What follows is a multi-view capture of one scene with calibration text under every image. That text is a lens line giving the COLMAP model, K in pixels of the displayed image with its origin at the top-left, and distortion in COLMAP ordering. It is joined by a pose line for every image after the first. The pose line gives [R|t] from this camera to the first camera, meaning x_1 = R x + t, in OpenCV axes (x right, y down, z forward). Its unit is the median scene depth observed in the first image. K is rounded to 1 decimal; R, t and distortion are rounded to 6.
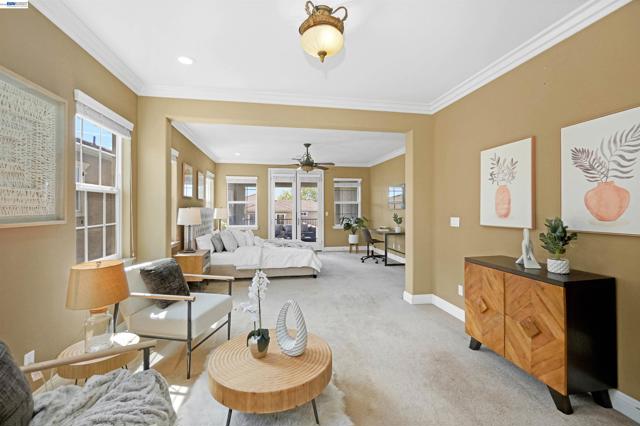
lens RADIAL K [[279.8, 0, 319.7], [0, 279.8, 208.1], [0, 0, 1]] dist [-0.002859, 0.000092]
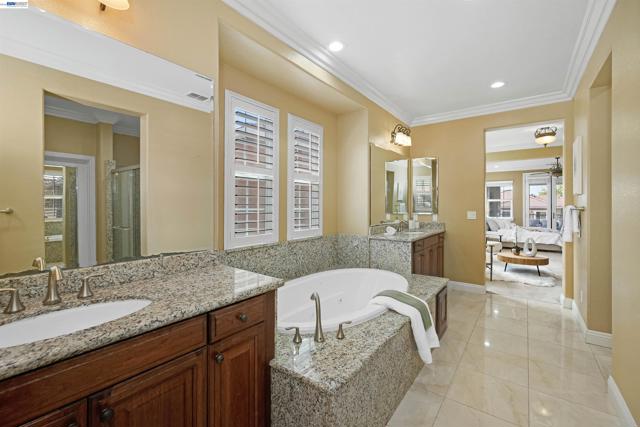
lens RADIAL K [[279.8, 0, 319.7], [0, 279.8, 208.6], [0, 0, 1]] dist [-0.002859, 0.000092]
pose [[0.684505, 0.005639, -0.728987, 0.133474], [0.001479, 0.999957, 0.009124, 0.006717], [0.729007, -0.007323, 0.684467, -0.664368]]
